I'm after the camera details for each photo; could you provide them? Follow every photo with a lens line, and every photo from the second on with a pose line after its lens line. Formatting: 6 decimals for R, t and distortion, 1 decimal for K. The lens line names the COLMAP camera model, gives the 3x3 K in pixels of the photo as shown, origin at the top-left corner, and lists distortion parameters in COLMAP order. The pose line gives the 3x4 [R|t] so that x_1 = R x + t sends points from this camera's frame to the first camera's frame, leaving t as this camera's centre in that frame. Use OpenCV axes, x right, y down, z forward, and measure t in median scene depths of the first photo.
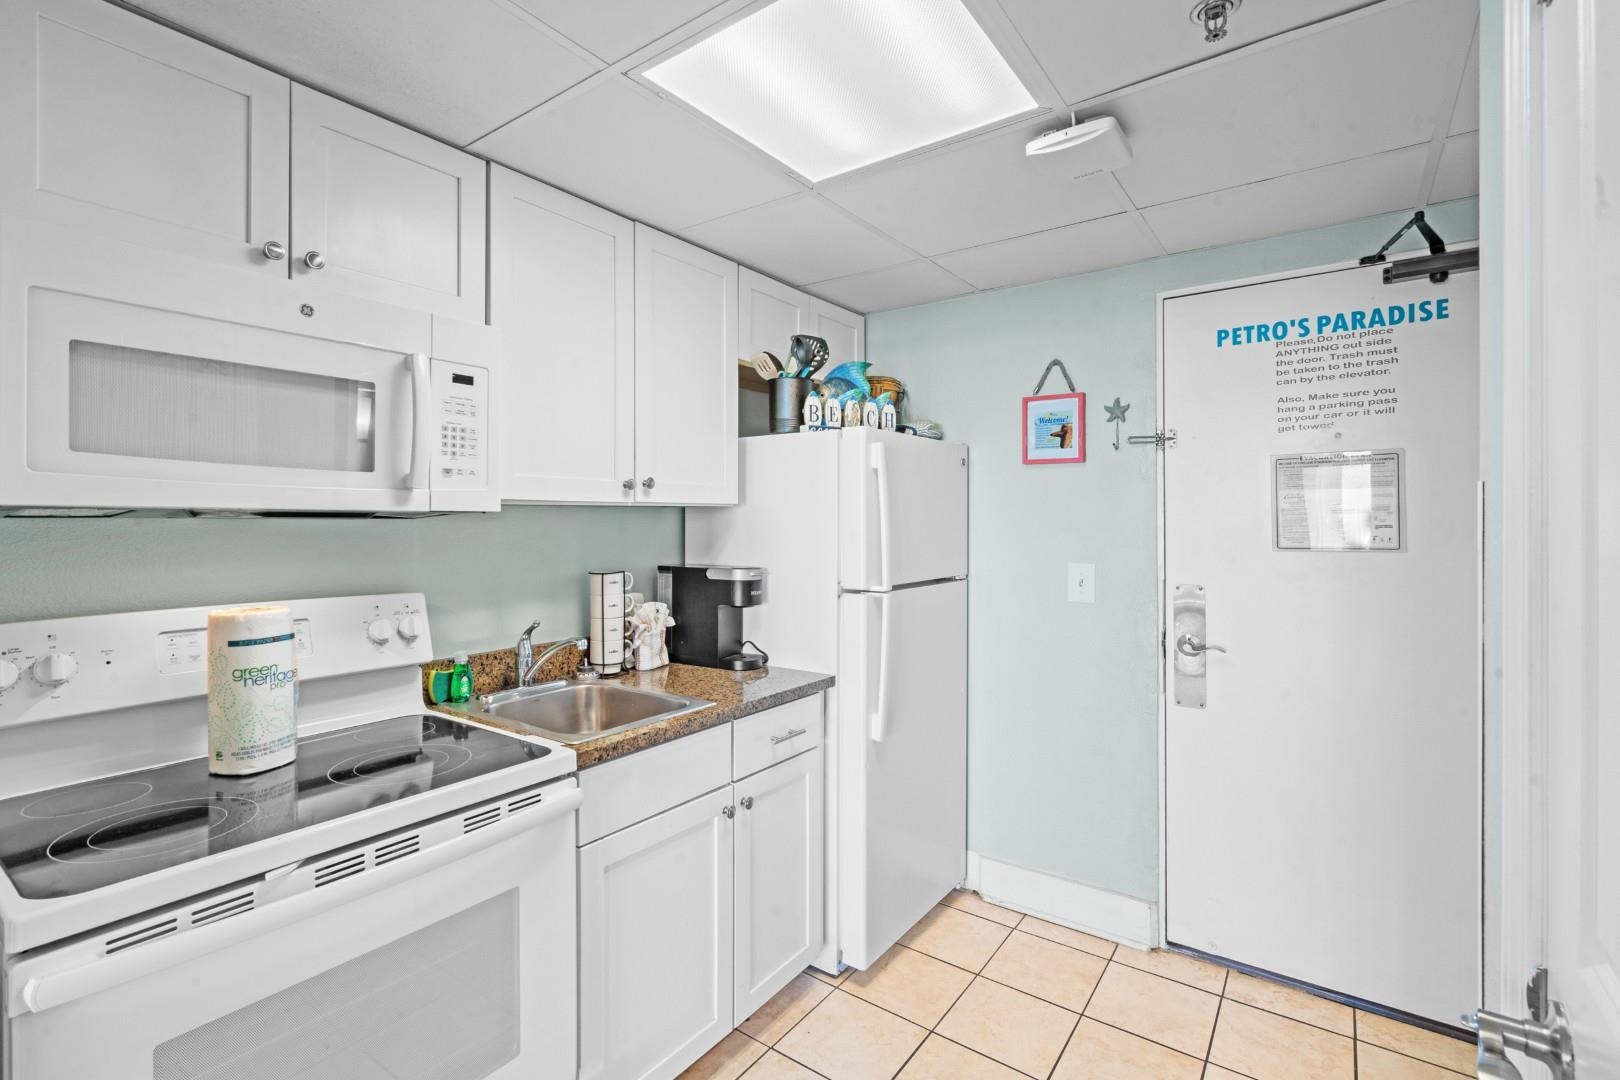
lens RADIAL K [[740.1, 0, 795.5], [0, 740.1, 513.4], [0, 0, 1]] dist [-0.006181, 0.001043]
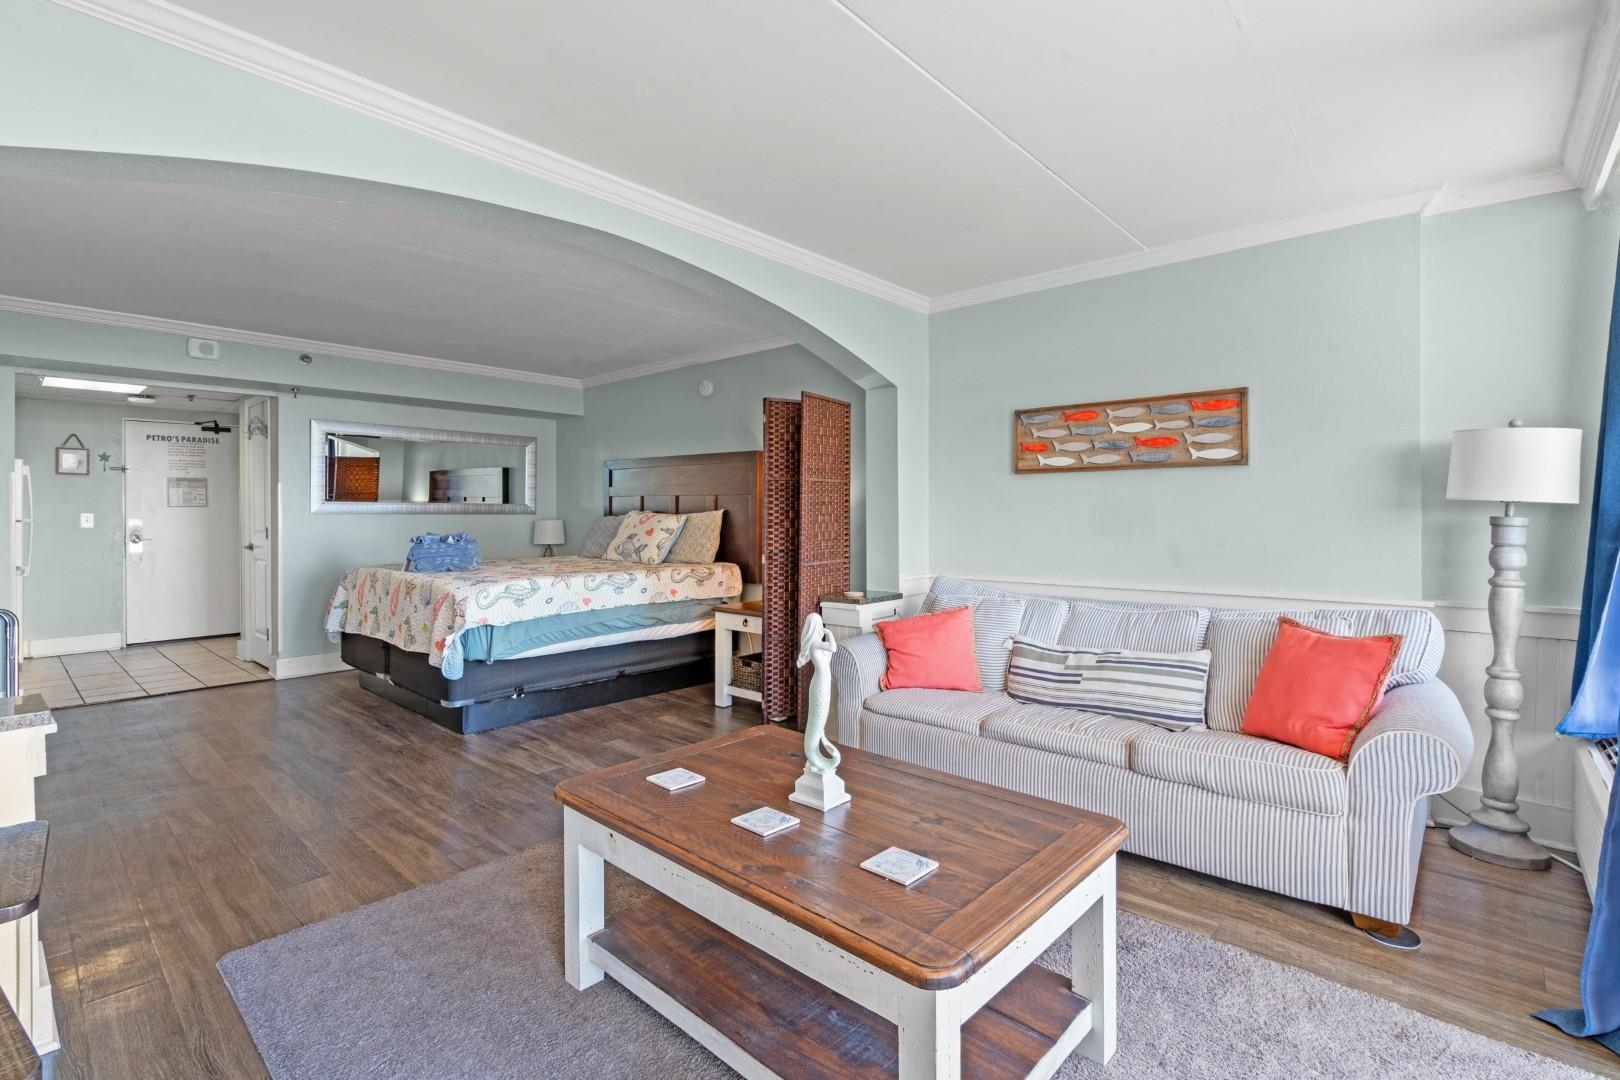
lens RADIAL K [[740.1, 0, 816.3], [0, 740.1, 522.9], [0, 0, 1]] dist [-0.006181, 0.001043]
pose [[0.089638, -0.012901, 0.995891, -2.894131], [0.000753, 0.999917, 0.012886, 0.101444], [-0.995974, -0.000405, 0.089640, -2.645894]]
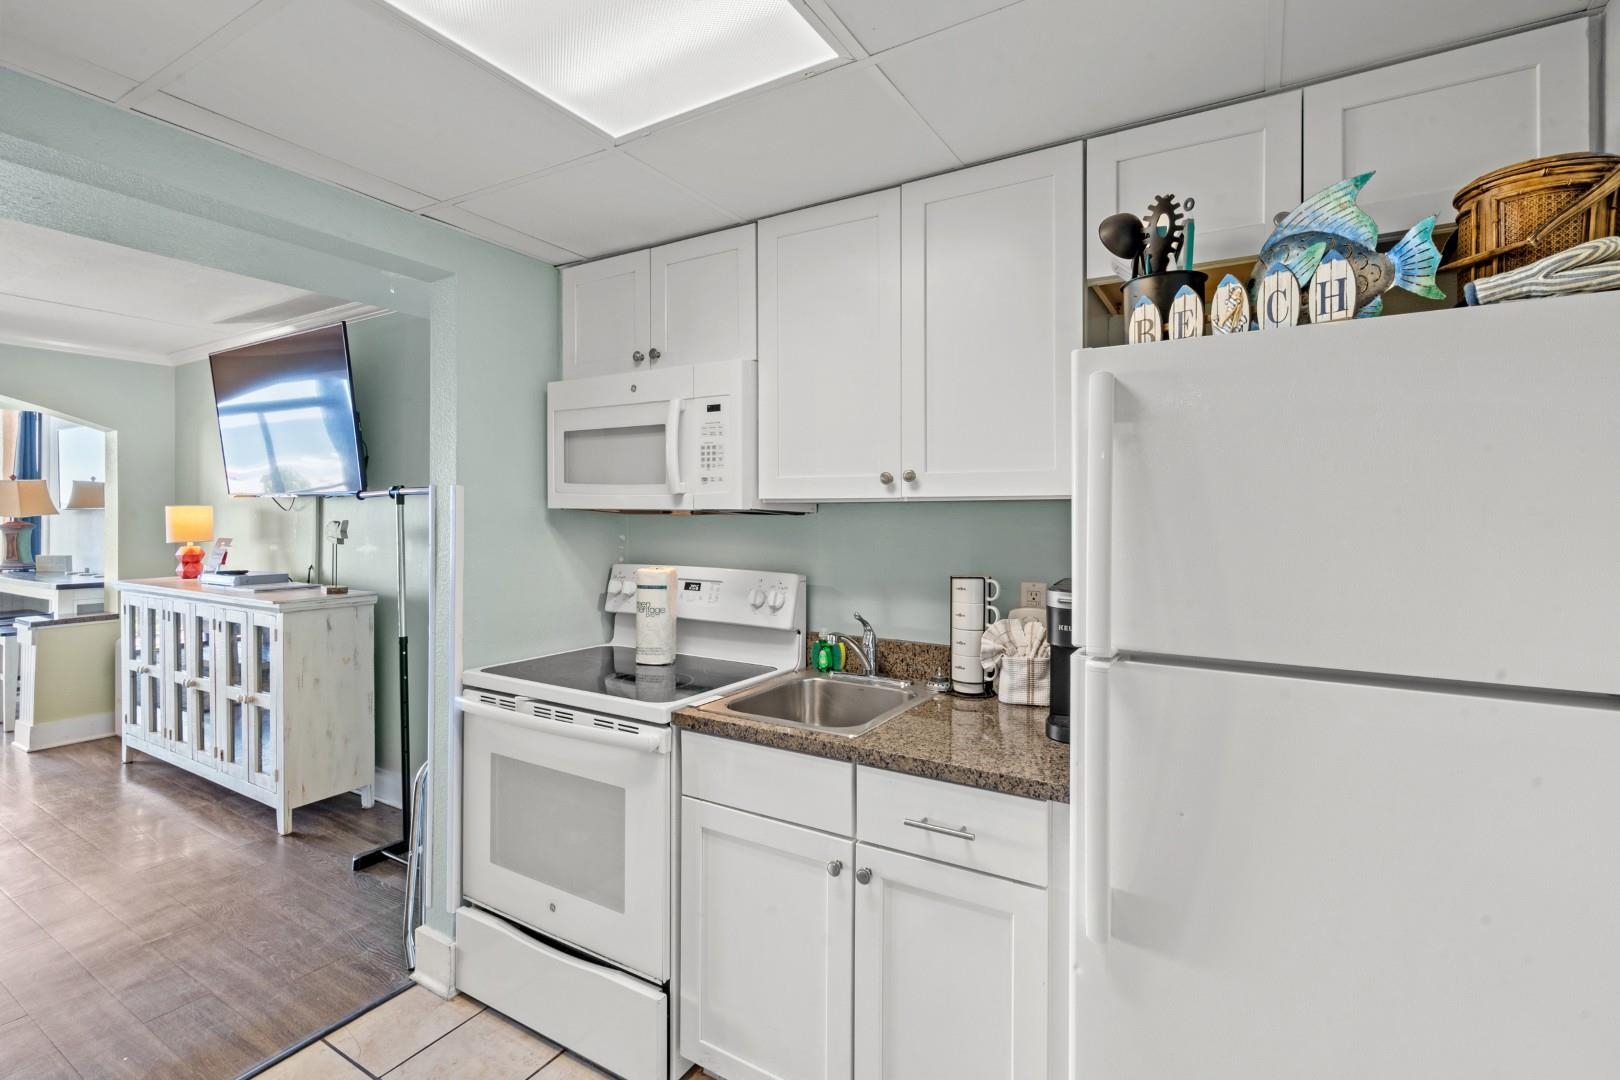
lens RADIAL K [[740.1, 0, 812.5], [0, 740.1, 511.3], [0, 0, 1]] dist [-0.006181, 0.001043]
pose [[0.098447, -0.003921, -0.995135, 0.676561], [0.001605, 0.999992, -0.003781, 0.004471], [0.995141, -0.001225, 0.098452, 0.817708]]
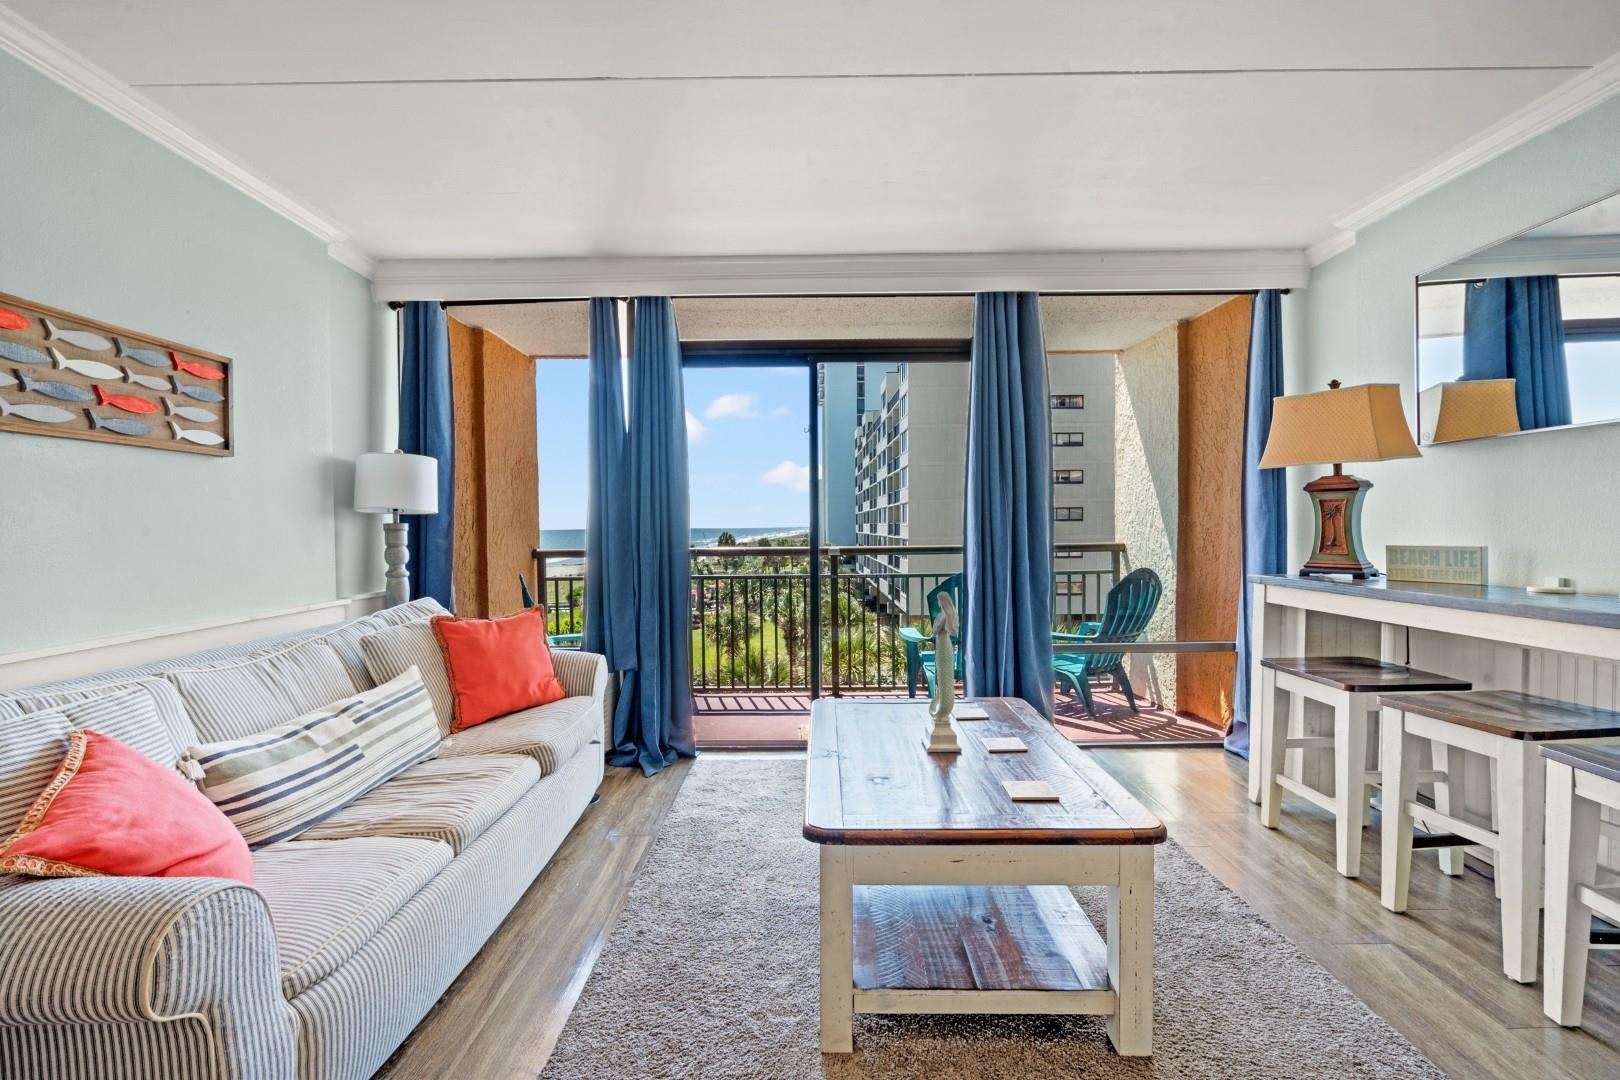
lens RADIAL K [[740.1, 0, 802.4], [0, 740.1, 546.7], [0, 0, 1]] dist [-0.006181, 0.001043]
pose [[-0.815413, 0.022692, -0.578434, -1.004502], [0.010242, 0.999641, 0.024777, 0.132994], [0.578789, 0.014279, -0.815353, -1.699950]]
